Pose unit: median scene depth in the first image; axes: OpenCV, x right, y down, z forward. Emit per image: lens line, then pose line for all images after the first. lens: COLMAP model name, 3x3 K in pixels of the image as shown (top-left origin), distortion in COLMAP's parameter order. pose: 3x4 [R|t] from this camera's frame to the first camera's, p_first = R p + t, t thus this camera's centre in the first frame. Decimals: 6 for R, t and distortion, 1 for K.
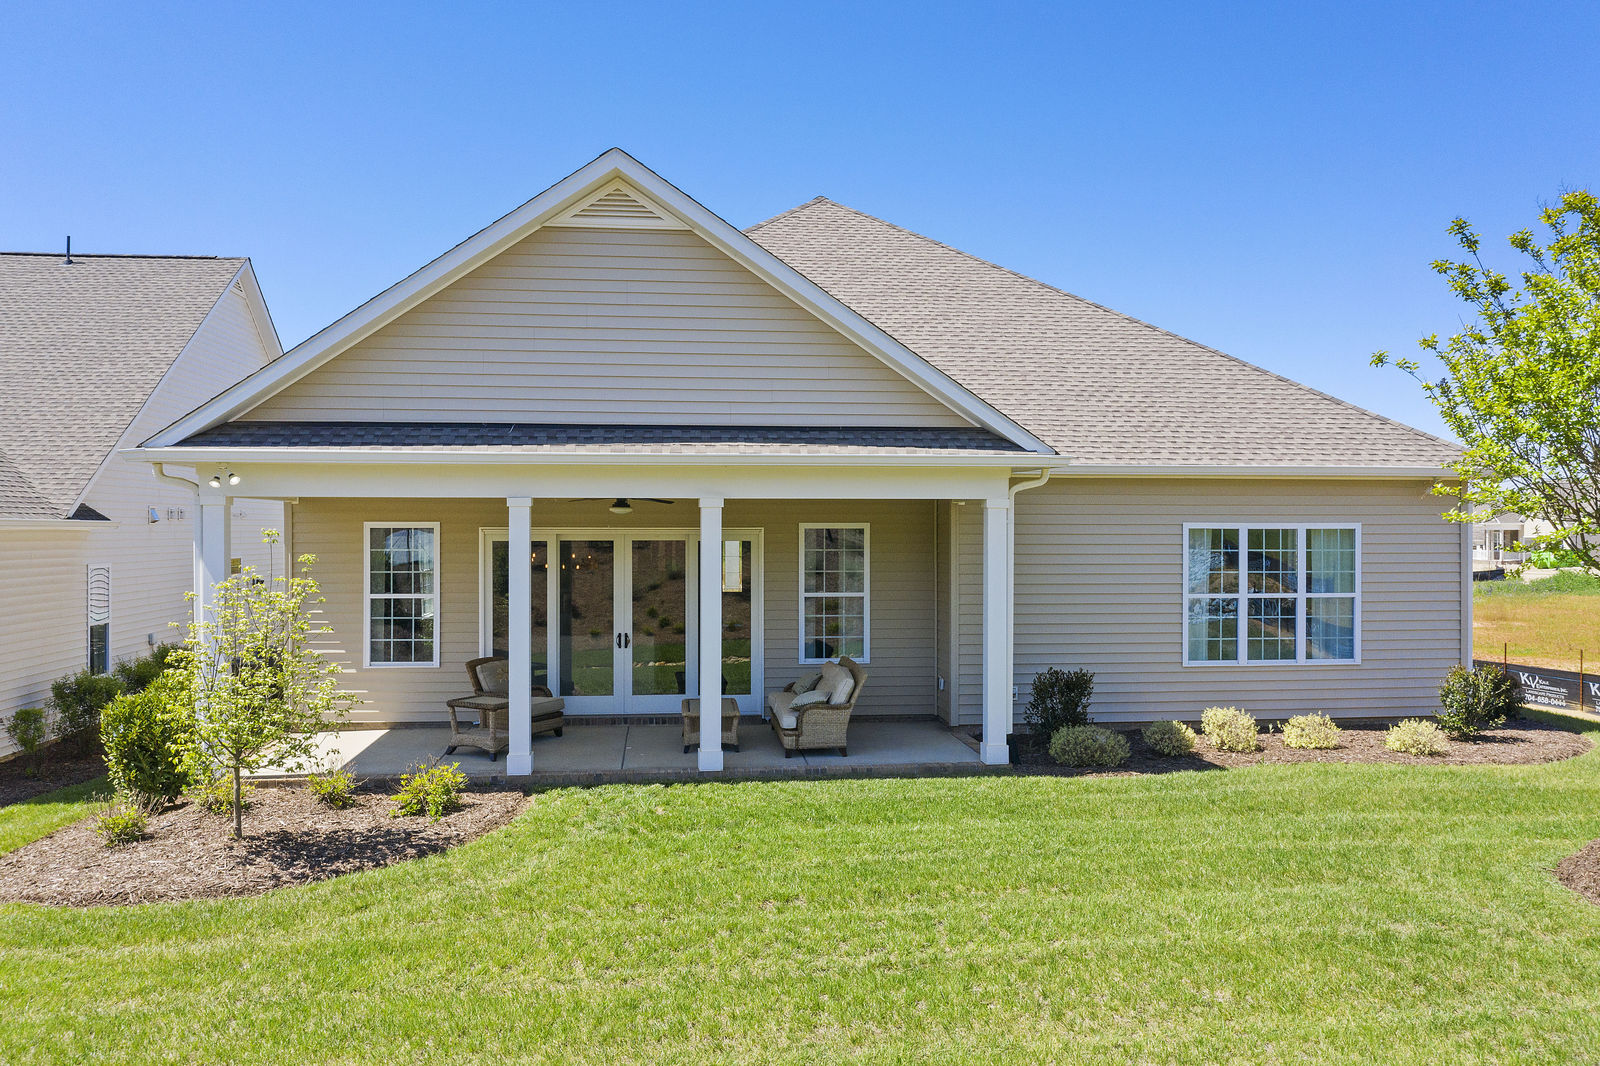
lens RADIAL K [[1269.6, 0, 800.0], [0, 1269.6, 533.0], [0, 0, 1]] dist [0.002913, -0.000607]
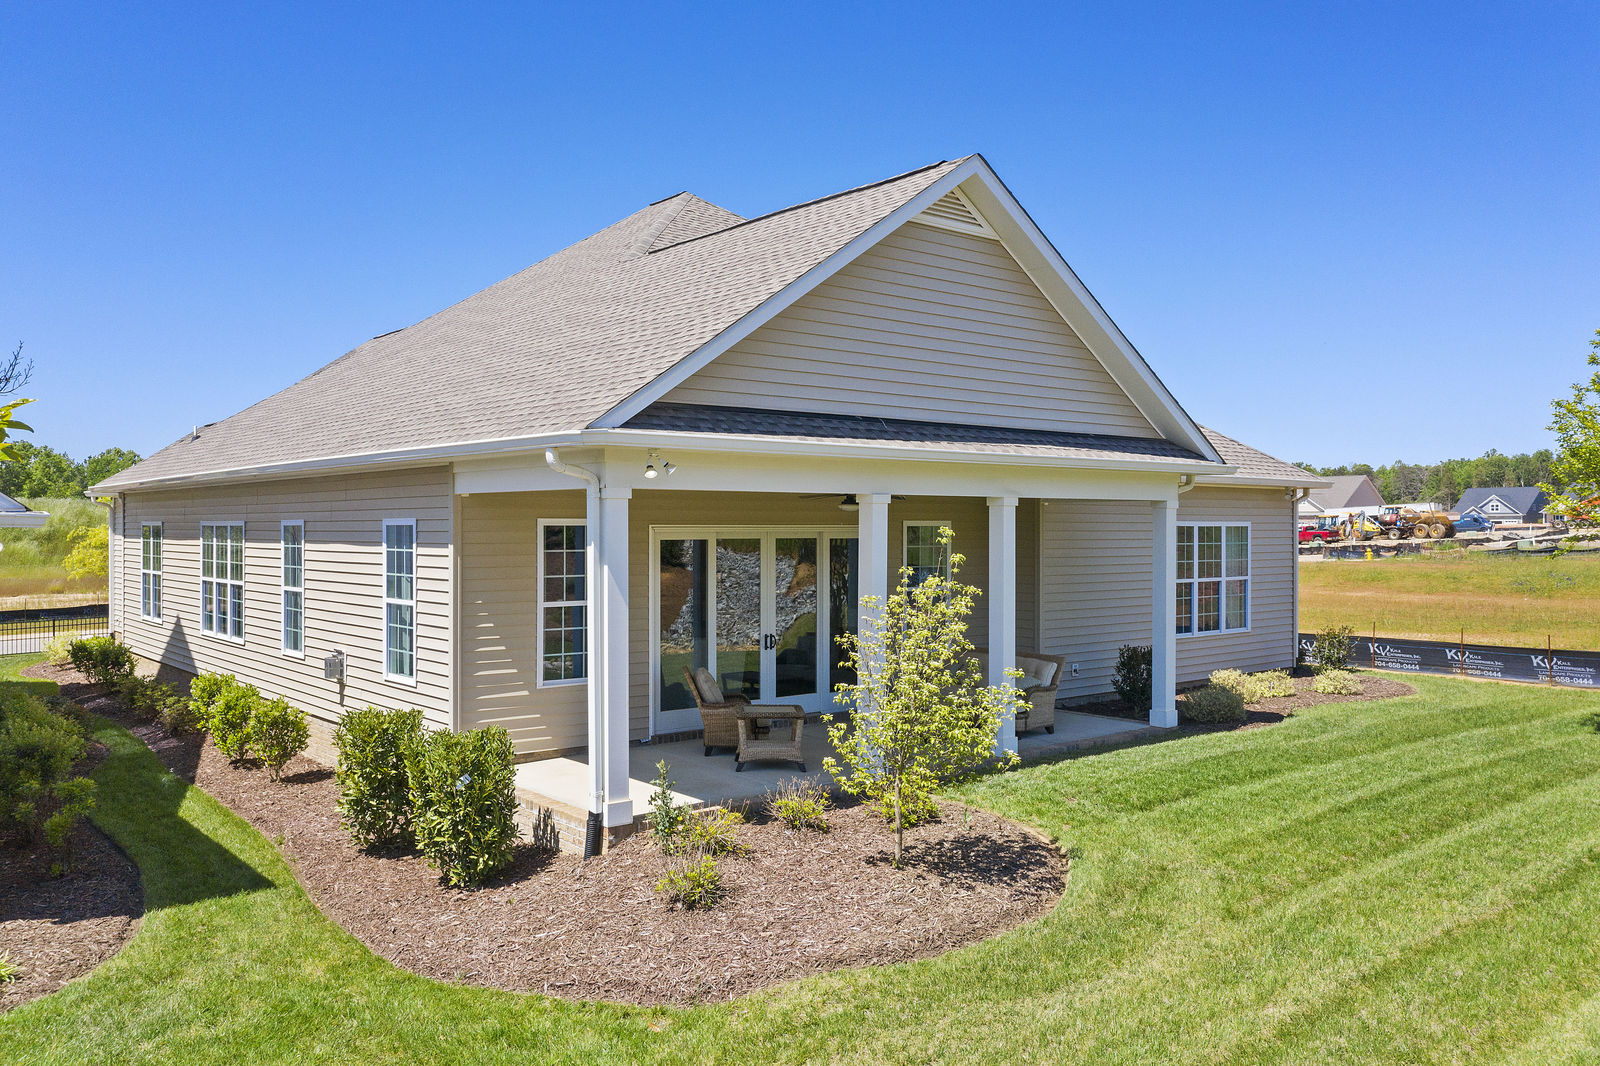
lens RADIAL K [[1264.2, 0, 804.5], [0, 1264.2, 523.8], [0, 0, 1]] dist [-0.017325, -0.000182]
pose [[0.835947, 0.000332, 0.548811, -0.661735], [0.003262, 0.999979, -0.005574, -0.000001], [-0.548801, 0.006450, 0.835928, 0.184211]]
